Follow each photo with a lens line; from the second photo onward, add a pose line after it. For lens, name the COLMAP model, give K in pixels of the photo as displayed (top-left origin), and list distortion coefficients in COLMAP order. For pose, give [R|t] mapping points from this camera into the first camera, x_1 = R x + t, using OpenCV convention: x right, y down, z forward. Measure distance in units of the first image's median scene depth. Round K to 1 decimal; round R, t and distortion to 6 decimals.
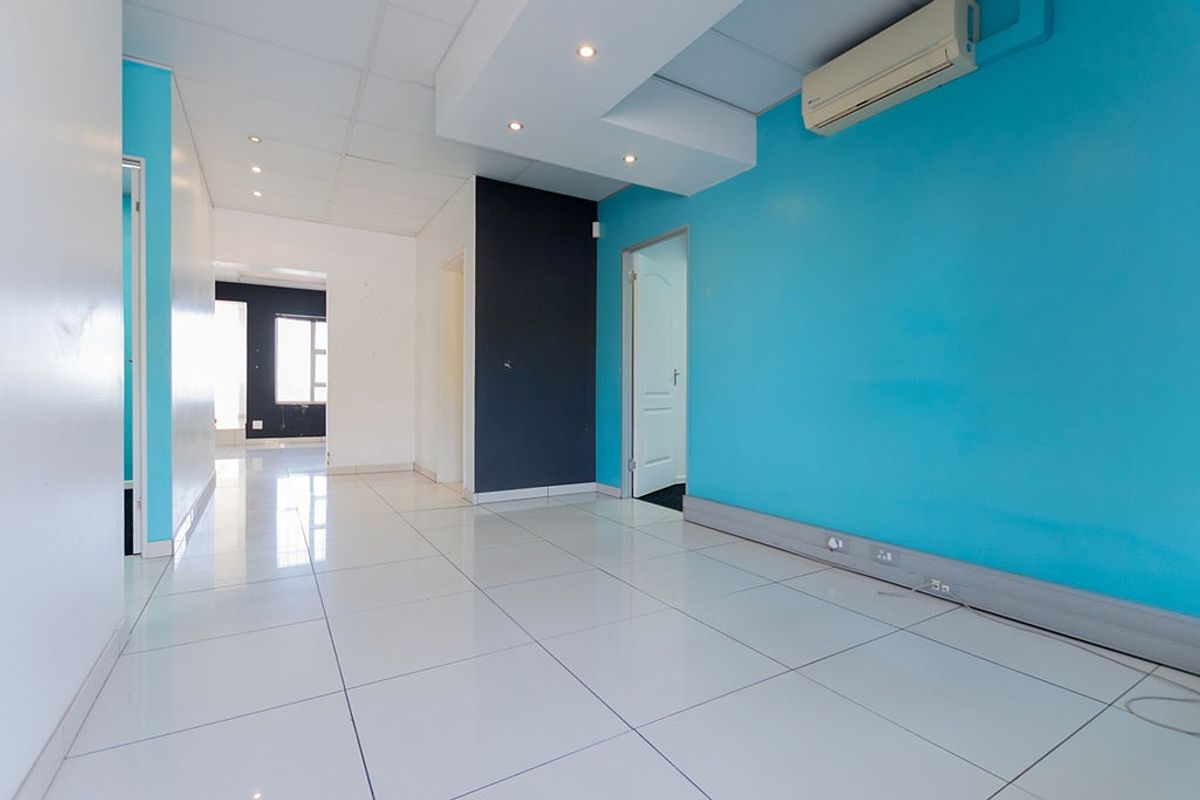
lens RADIAL K [[552.0, 0, 600.0], [0, 552.0, 400.0], [0, 0, 1]] dist [-0.000967, -0.000035]
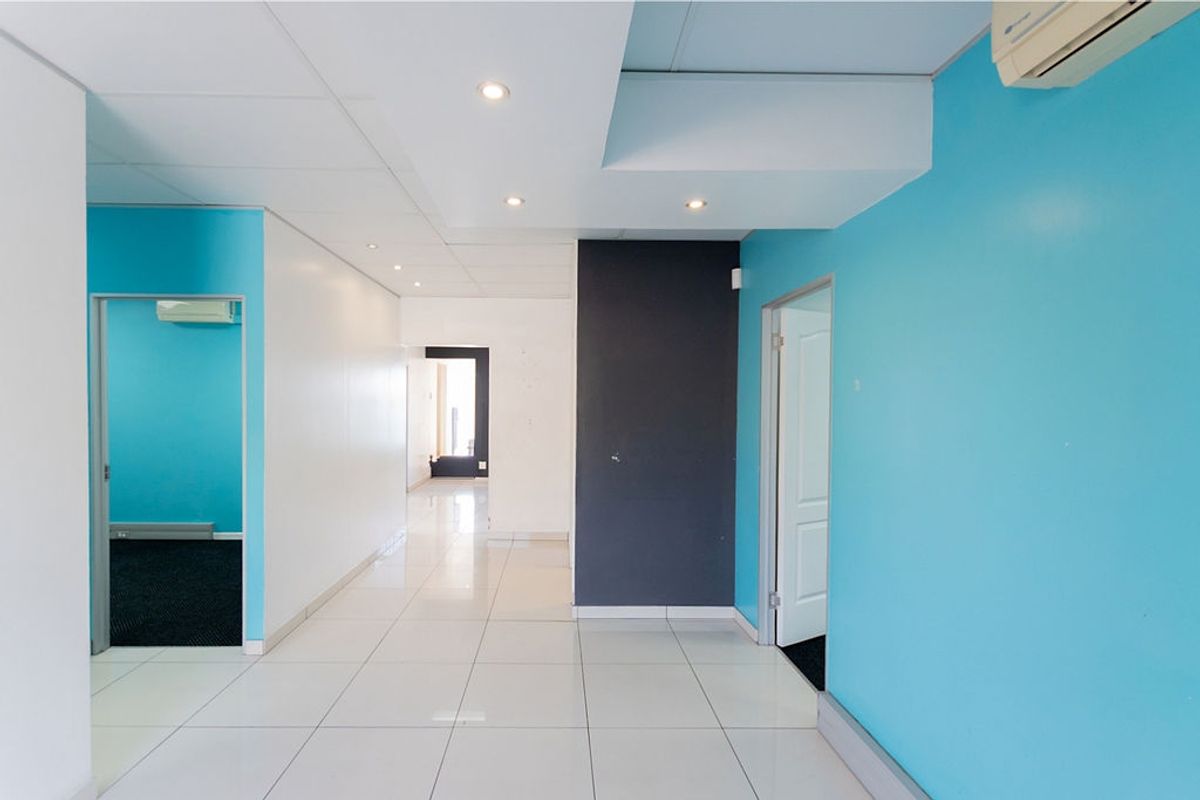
lens RADIAL K [[518.2, 0, 600.0], [0, 518.2, 400.0], [0, 0, 1]] dist [0.000567, 0.000134]
pose [[0.859934, 0.008192, -0.510339, 0.214659], [-0.002938, 0.999934, 0.011102, -0.159733], [0.510396, -0.008048, 0.859902, 0.307813]]
